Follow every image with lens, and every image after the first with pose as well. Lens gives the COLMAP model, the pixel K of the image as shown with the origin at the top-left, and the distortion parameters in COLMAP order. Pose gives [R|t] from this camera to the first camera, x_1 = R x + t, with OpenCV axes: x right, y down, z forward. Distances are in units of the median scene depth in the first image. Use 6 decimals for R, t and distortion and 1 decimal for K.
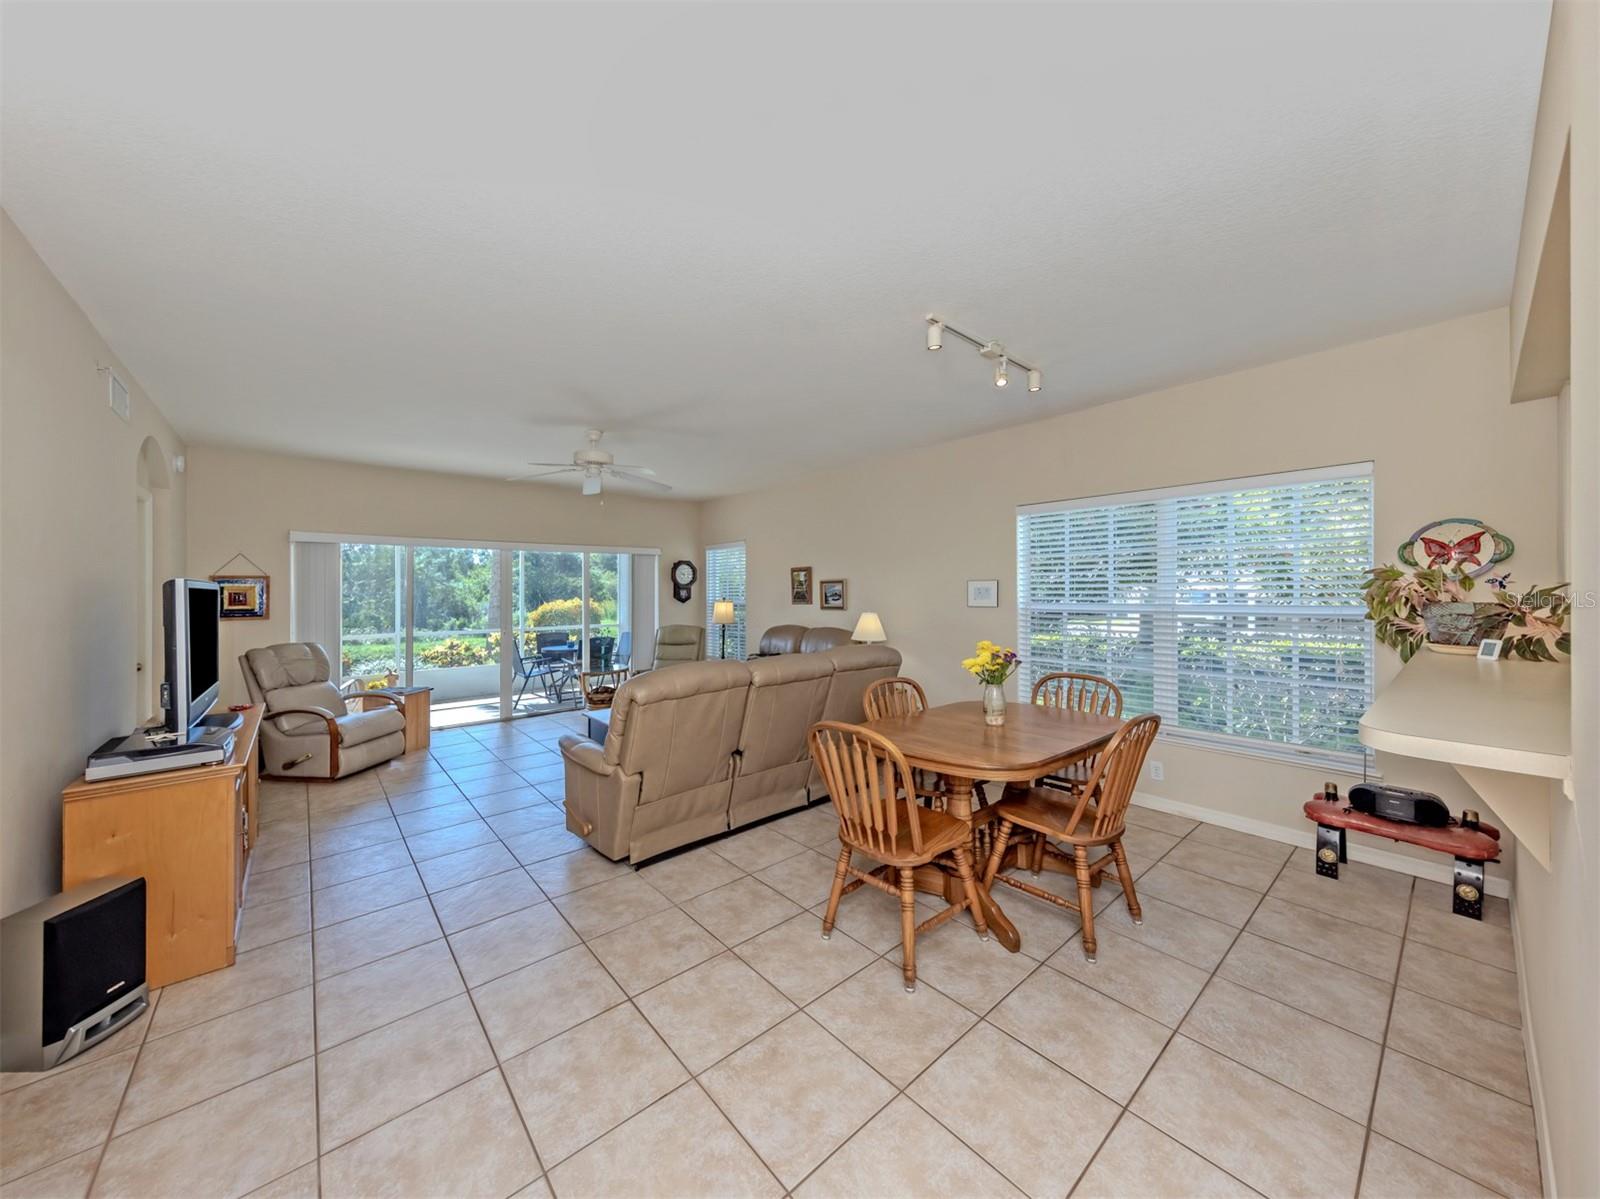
lens RADIAL K [[580.6, 0, 776.0], [0, 580.6, 572.9], [0, 0, 1]] dist [0.006773, -0.000552]
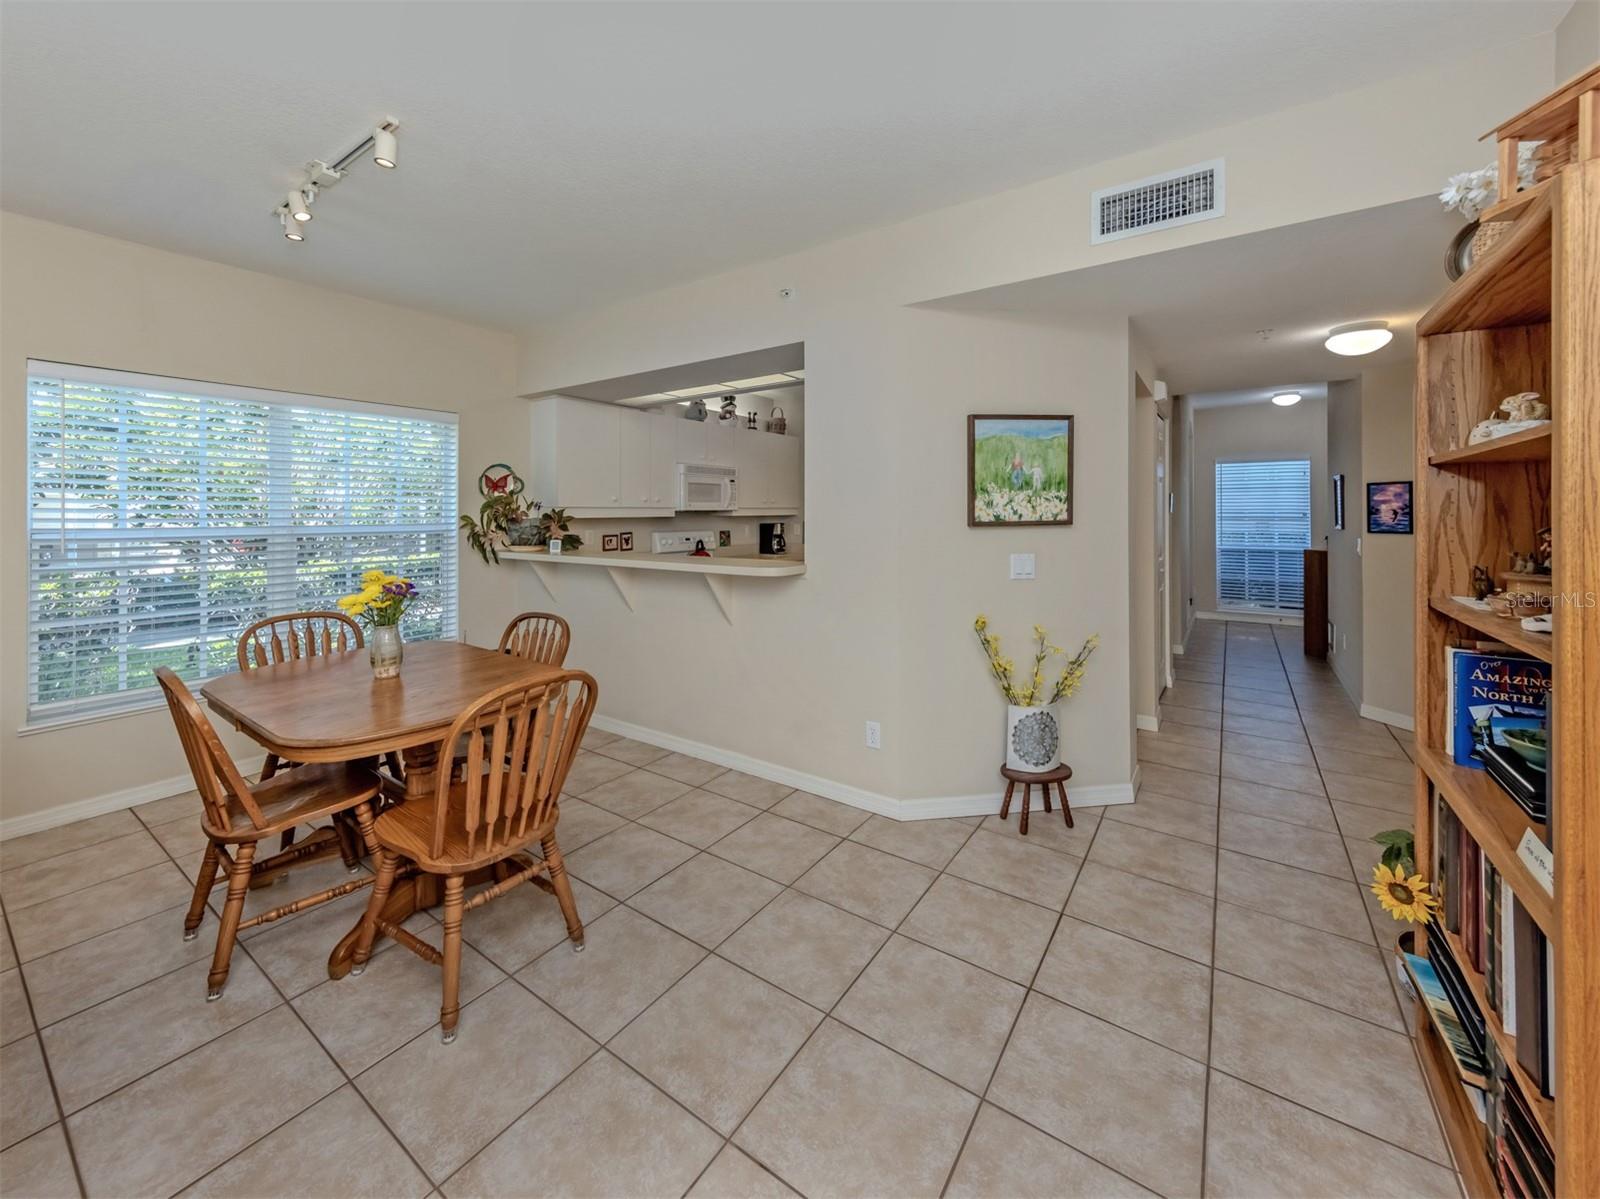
lens RADIAL K [[628.3, 0, 776.4], [0, 628.3, 504.9], [0, 0, 1]] dist [0.006404, -0.000345]
pose [[-0.256303, 0.020901, 0.966370, -0.373947], [-0.024989, 0.999289, -0.028241, 0.025647], [-0.966273, -0.031387, -0.255599, 0.456683]]
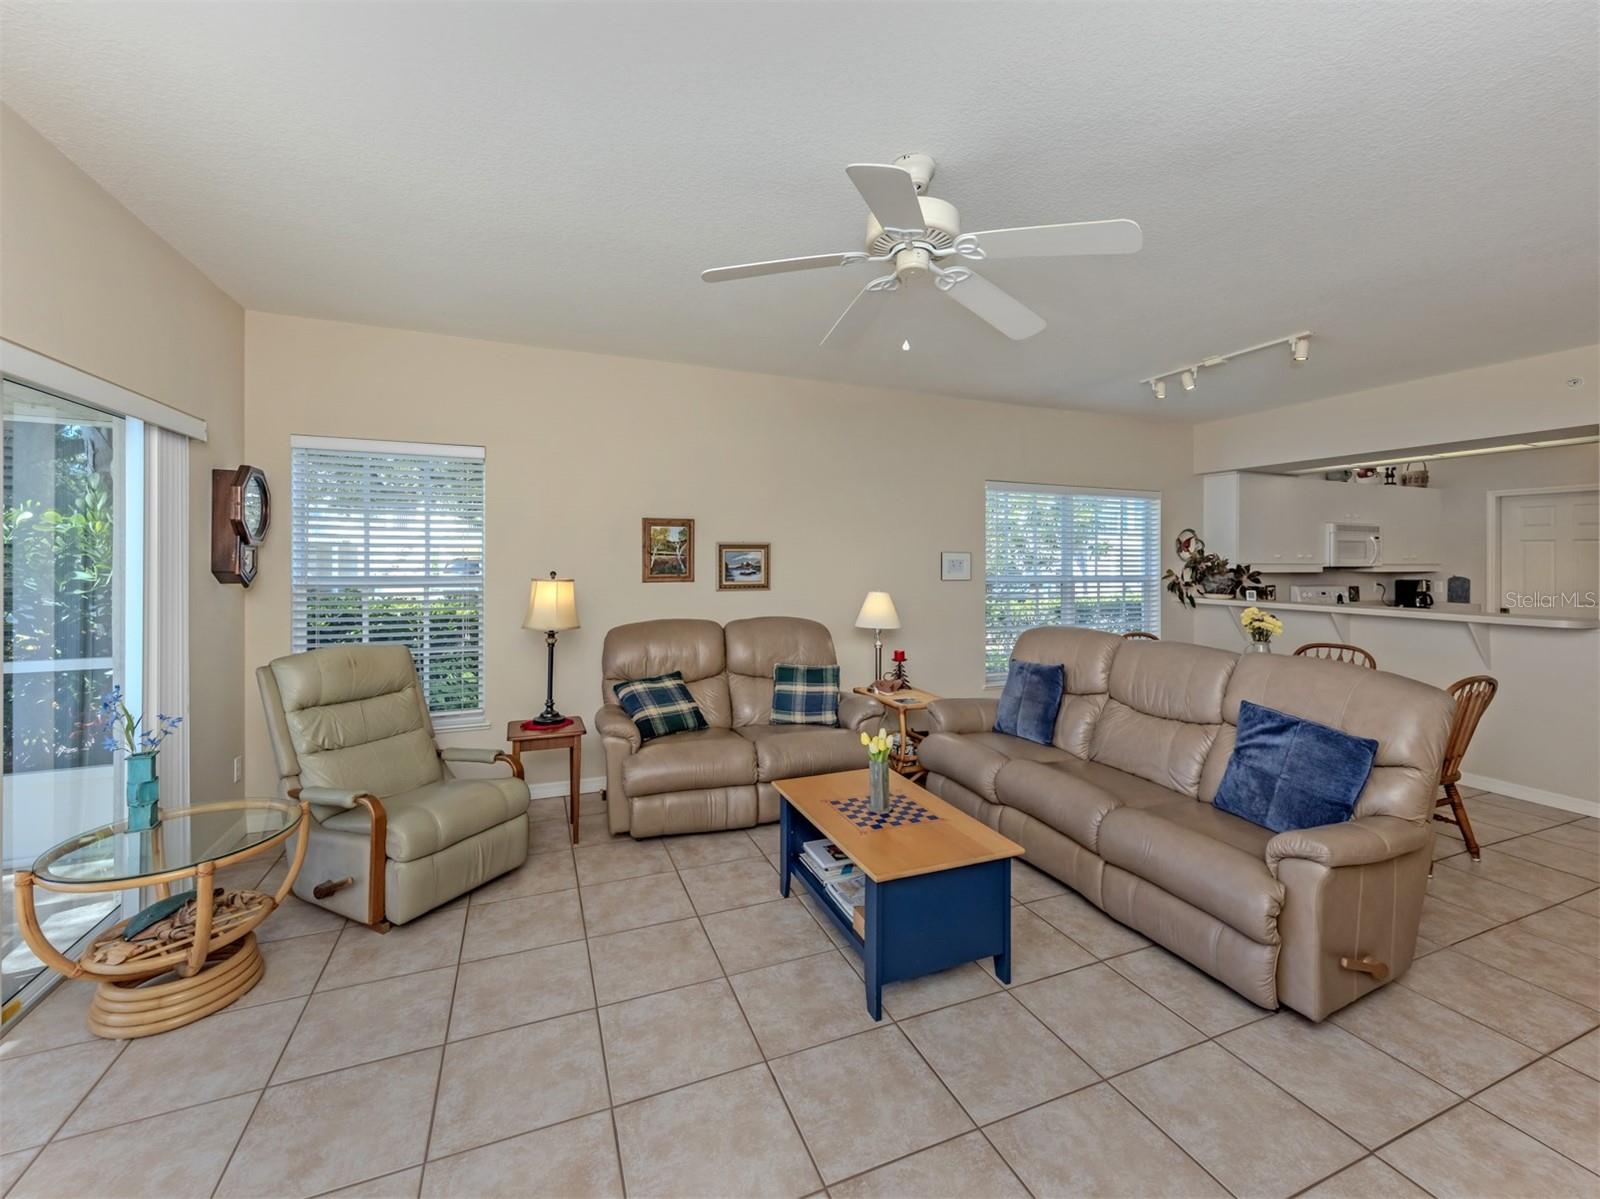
lens RADIAL K [[667.3, 0, 822.4], [0, 667.3, 563.5], [0, 0, 1]] dist [0.003044, -0.000561]
pose [[0.274722, 0.006037, 0.961505, -0.796980], [-0.041325, 0.999130, 0.005534, 0.036247], [-0.960635, -0.041255, 0.274732, 0.968944]]
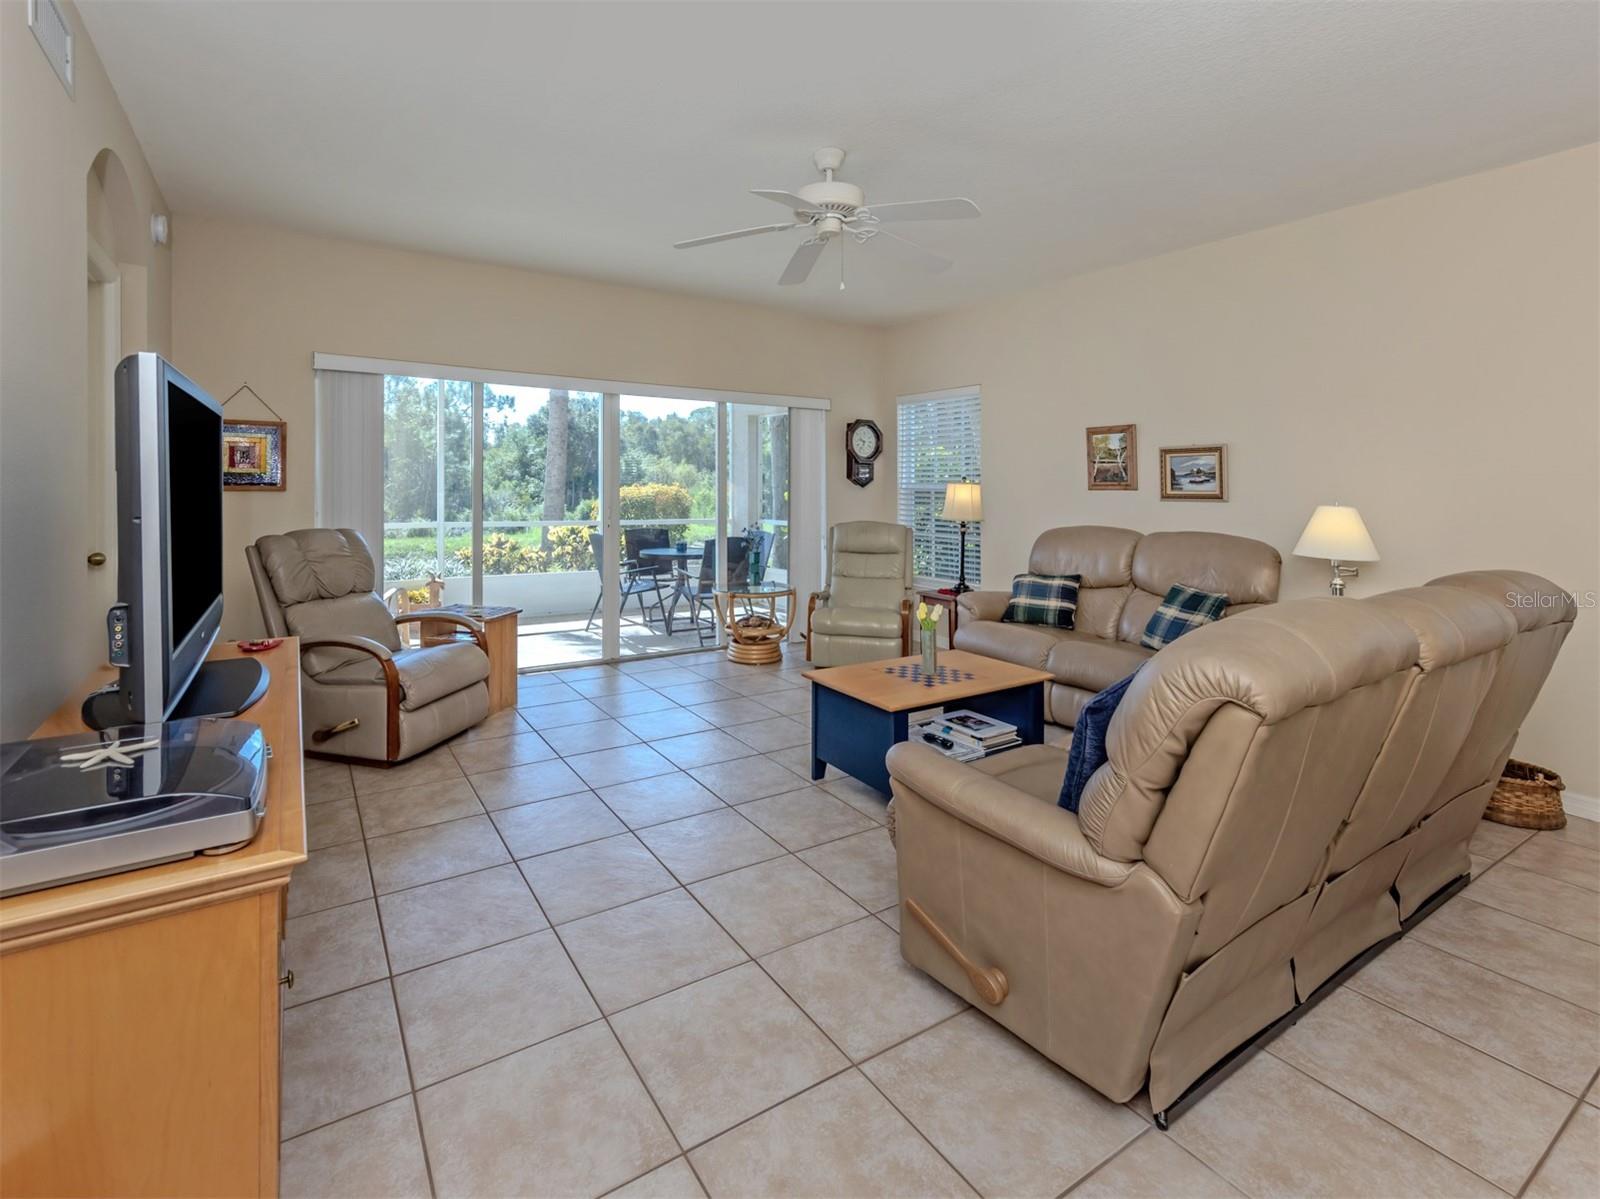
lens RADIAL K [[745.6, 0, 735.7], [0, 745.6, 479.3], [0, 0, 1]] dist [0.008860, -0.001483]
pose [[0.988684, 0.020750, -0.148570, -0.307171], [-0.017450, 0.999572, 0.023485, 0.046027], [0.148994, -0.020627, 0.988623, 0.311970]]
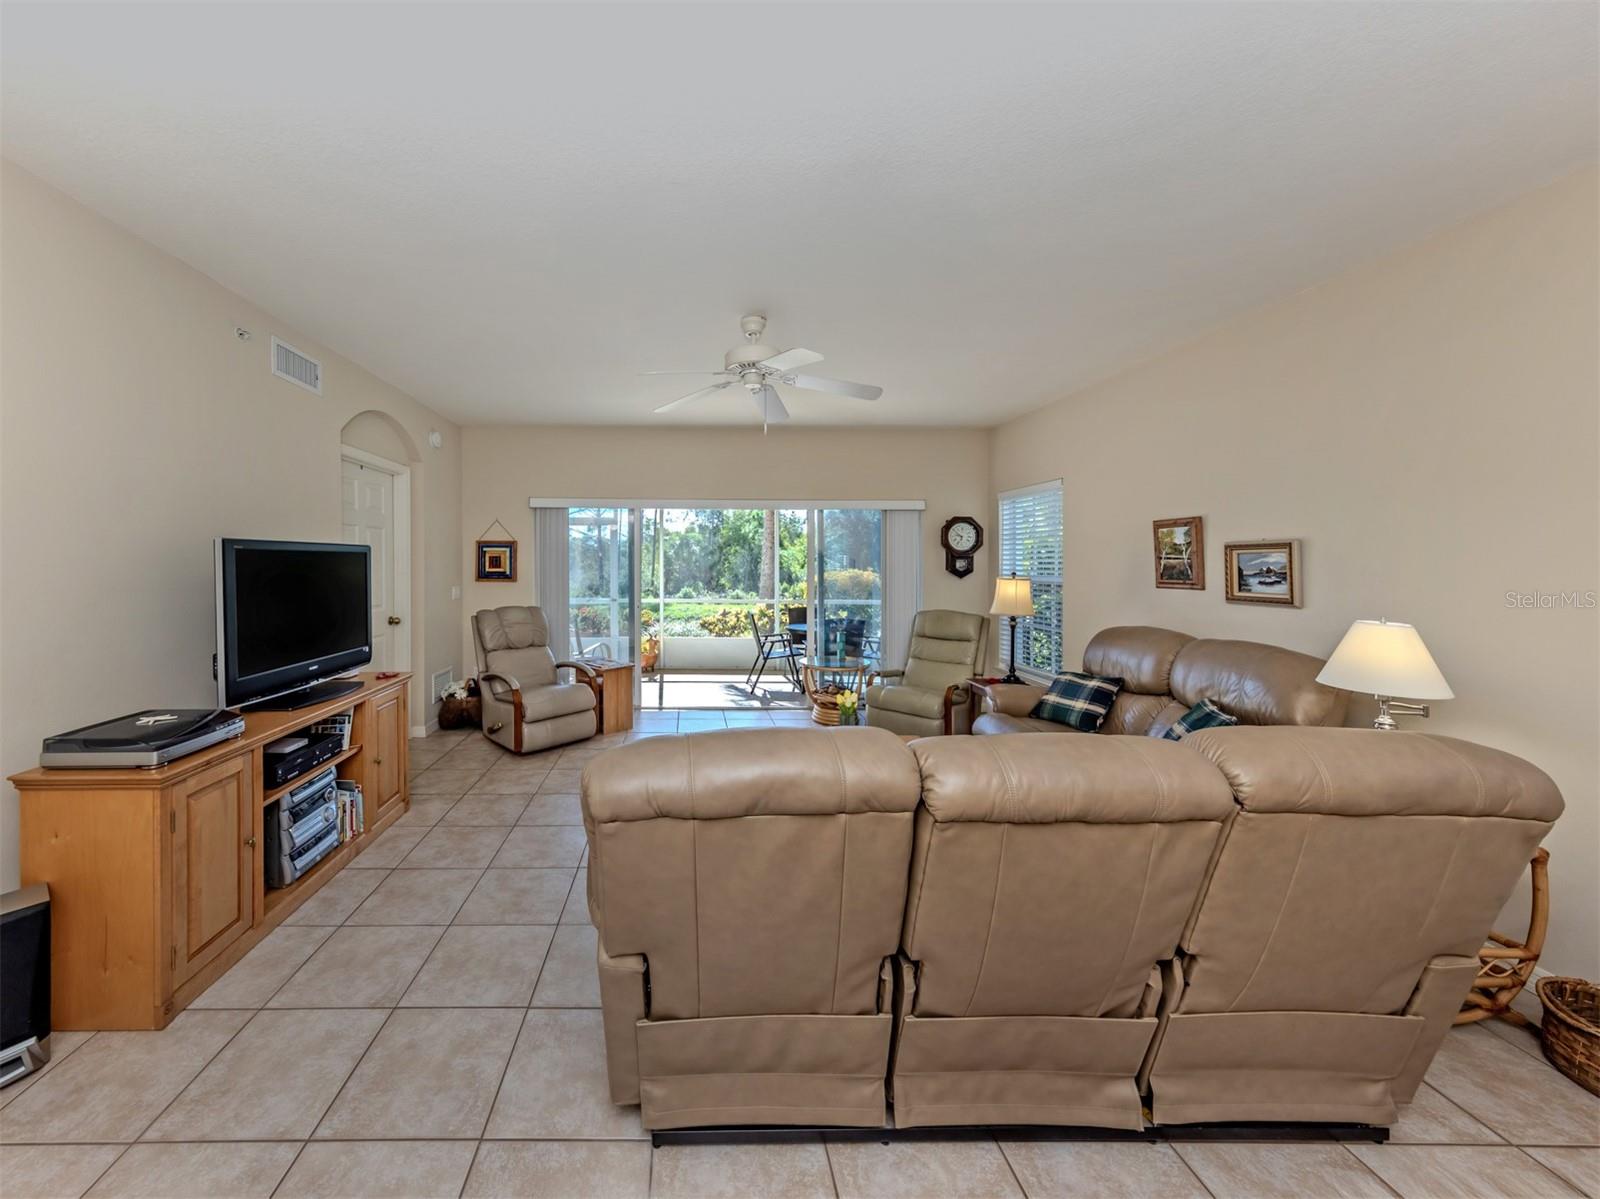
lens RADIAL K [[580.6, 0, 684.2], [0, 580.6, 557.5], [0, 0, 1]] dist [0.006773, -0.000552]
pose [[0.769102, 0.010460, -0.639040, 0.054338], [0.007416, 0.999653, 0.025288, 0.012192], [0.639083, -0.024188, 0.768758, 0.441582]]
